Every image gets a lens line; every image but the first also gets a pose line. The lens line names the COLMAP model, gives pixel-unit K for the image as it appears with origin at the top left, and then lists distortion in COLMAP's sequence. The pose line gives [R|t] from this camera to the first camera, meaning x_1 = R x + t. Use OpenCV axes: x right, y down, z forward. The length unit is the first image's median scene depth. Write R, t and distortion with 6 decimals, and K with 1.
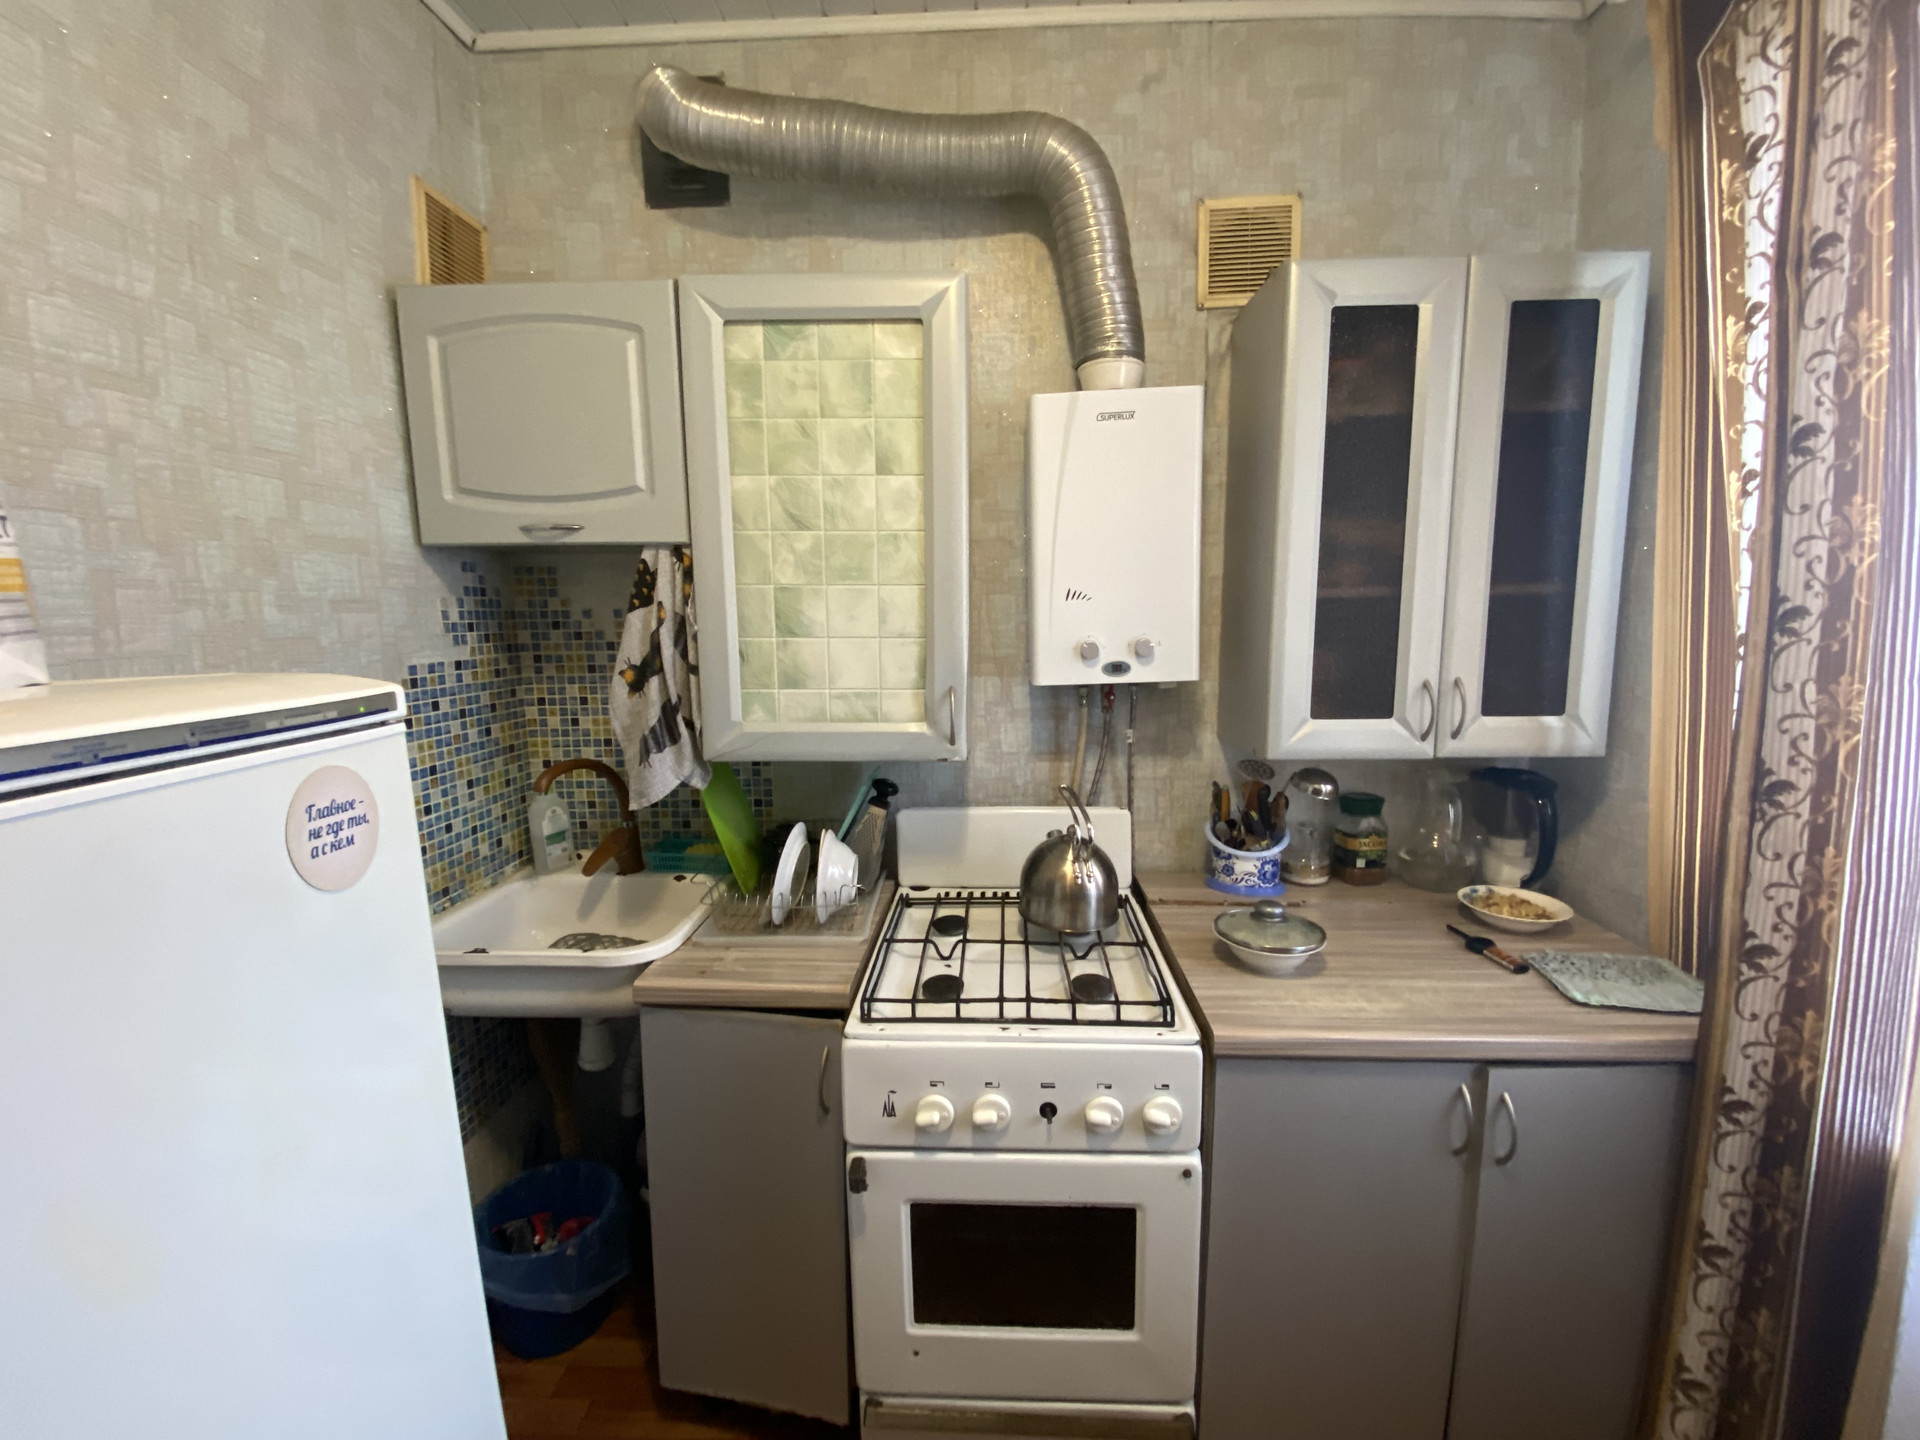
lens RADIAL K [[782.5, 0, 976.2], [0, 782.5, 717.8], [0, 0, 1]] dist [-0.013070, -0.005107]
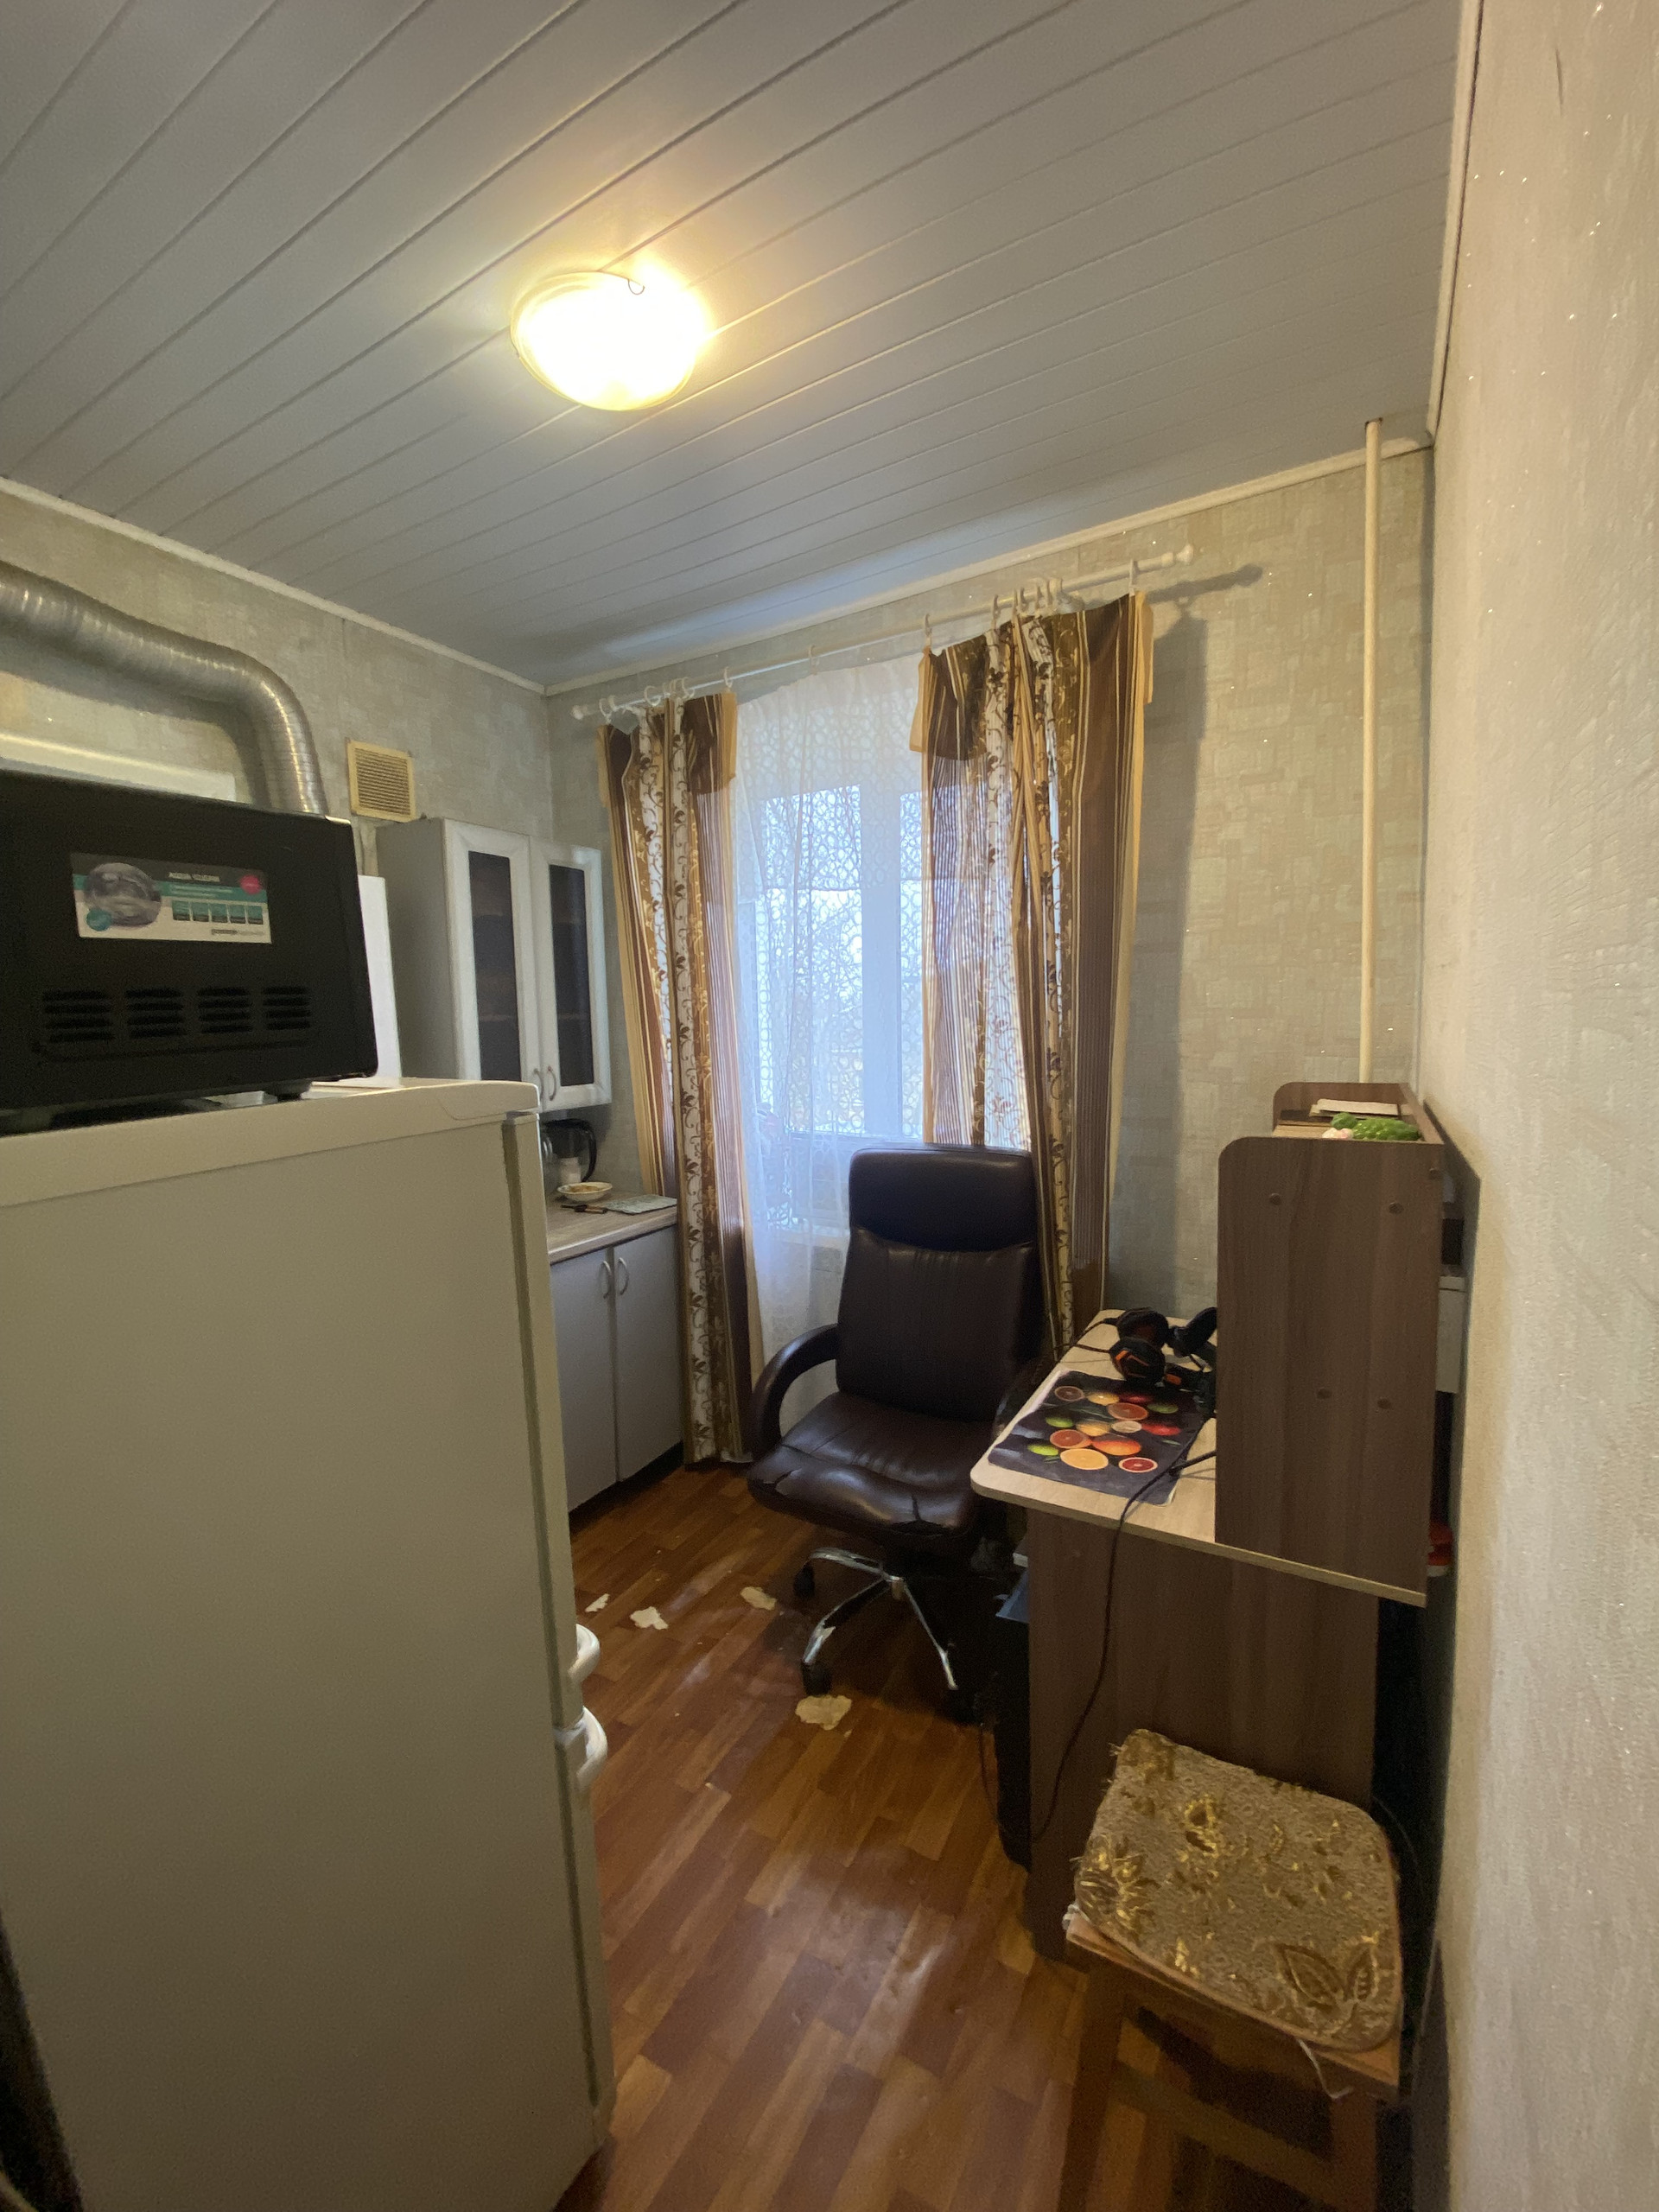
lens RADIAL K [[901.5, 0, 836.2], [0, 901.5, 1121.4], [0, 0, 1]] dist [-0.013070, -0.005107]
pose [[0.465852, -0.095570, 0.879686, -1.188048], [0.125152, 0.991273, 0.041417, 0.092908], [-0.875967, 0.090800, 0.473747, -0.724179]]
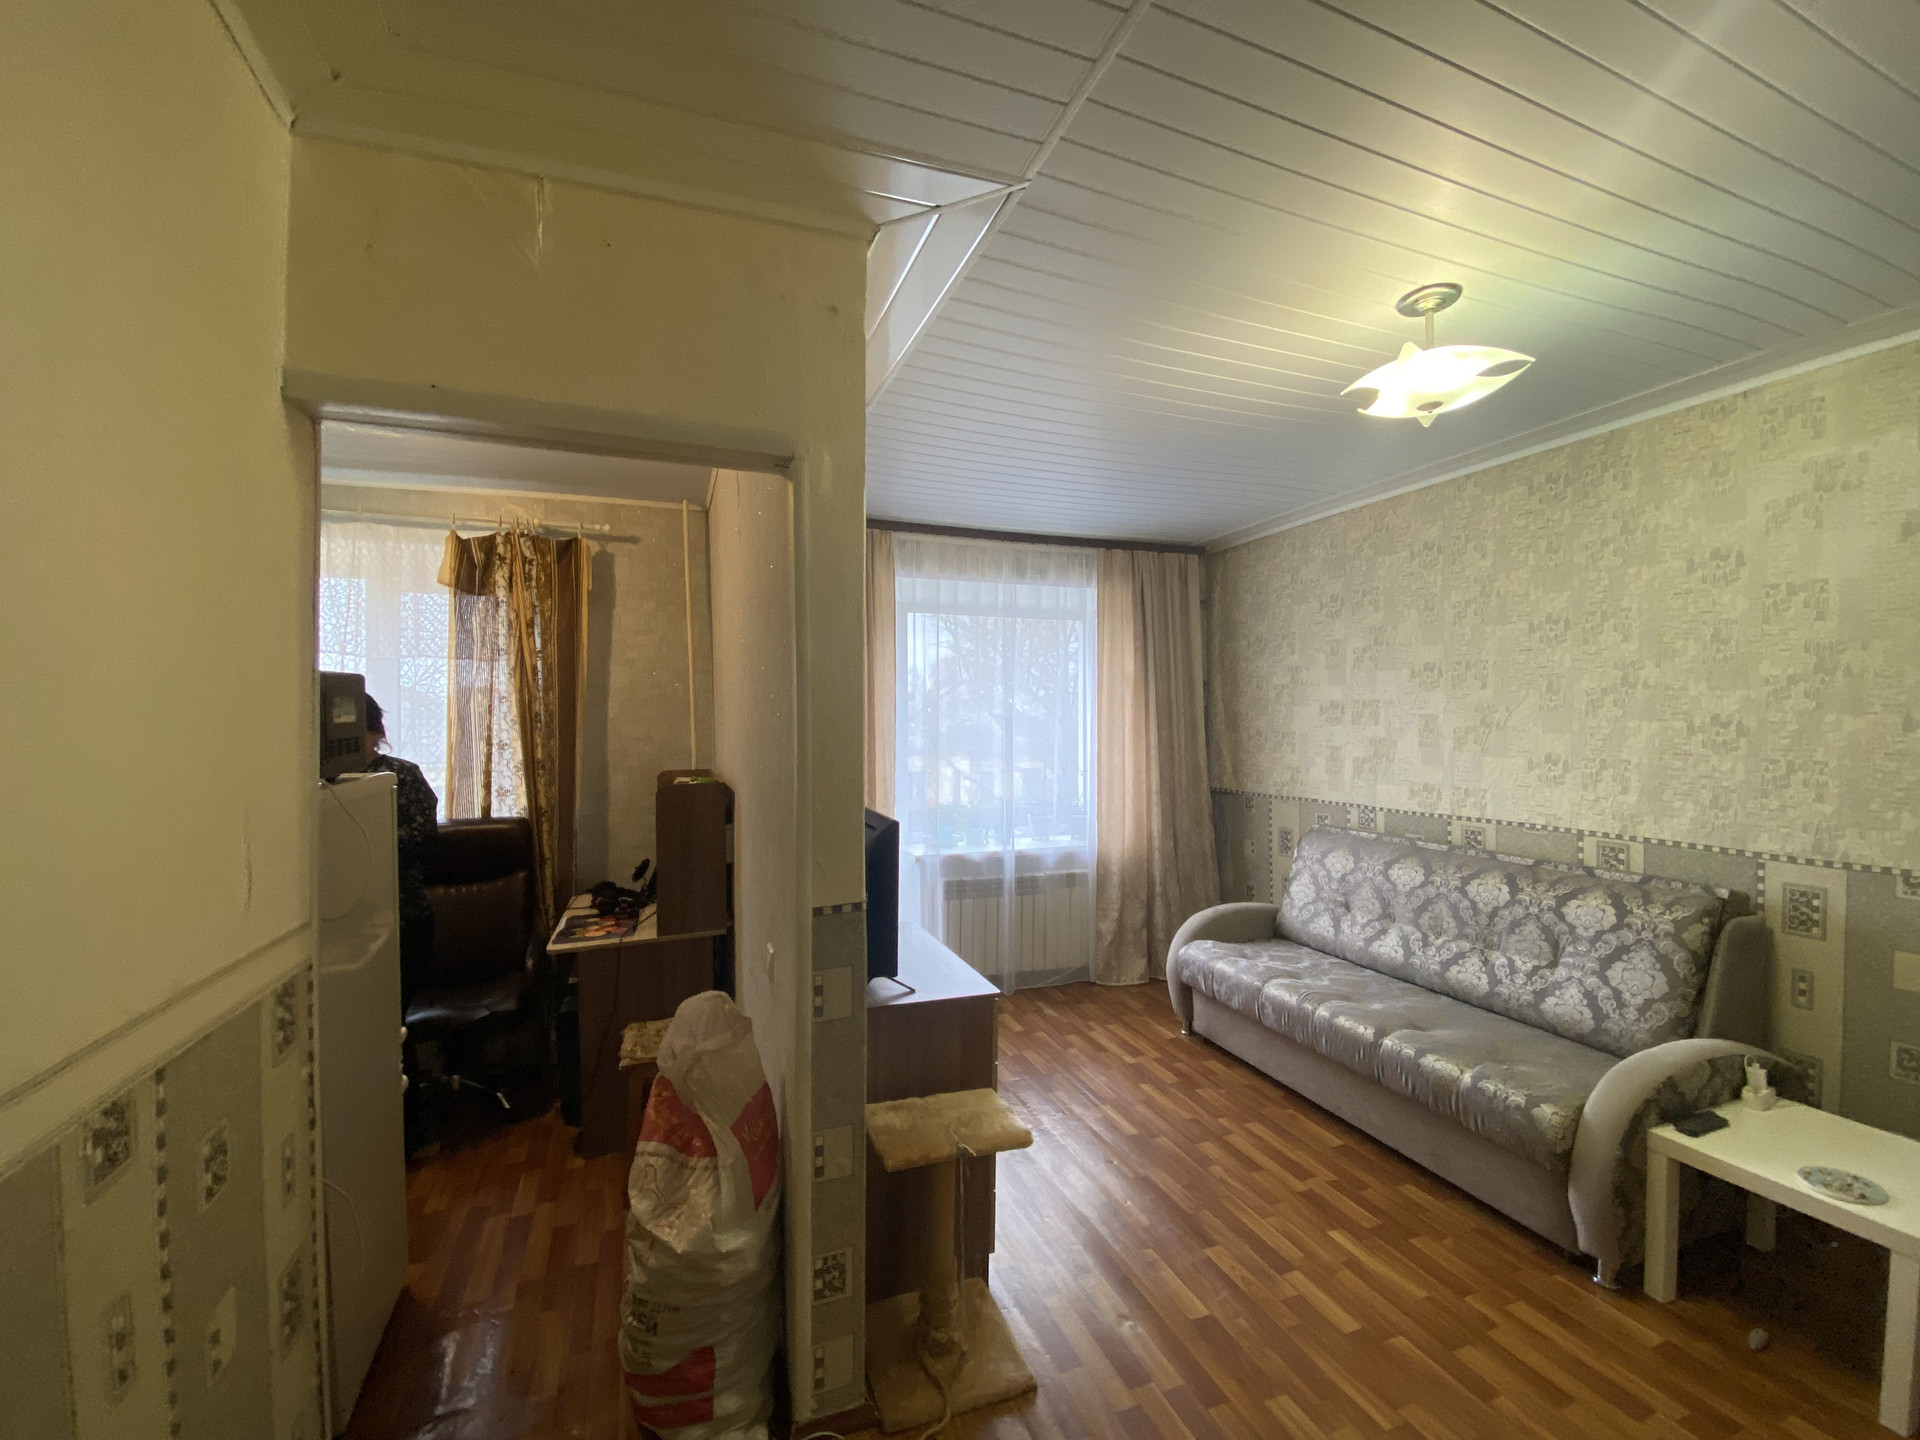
lens RADIAL K [[782.5, 0, 960.6], [0, 782.5, 727.2], [0, 0, 1]] dist [-0.013070, -0.005107]
pose [[-0.385180, 0.017748, 0.922671, -2.908023], [0.130693, 0.990787, 0.035502, 0.059566], [-0.913540, 0.134261, -0.383951, -0.575143]]
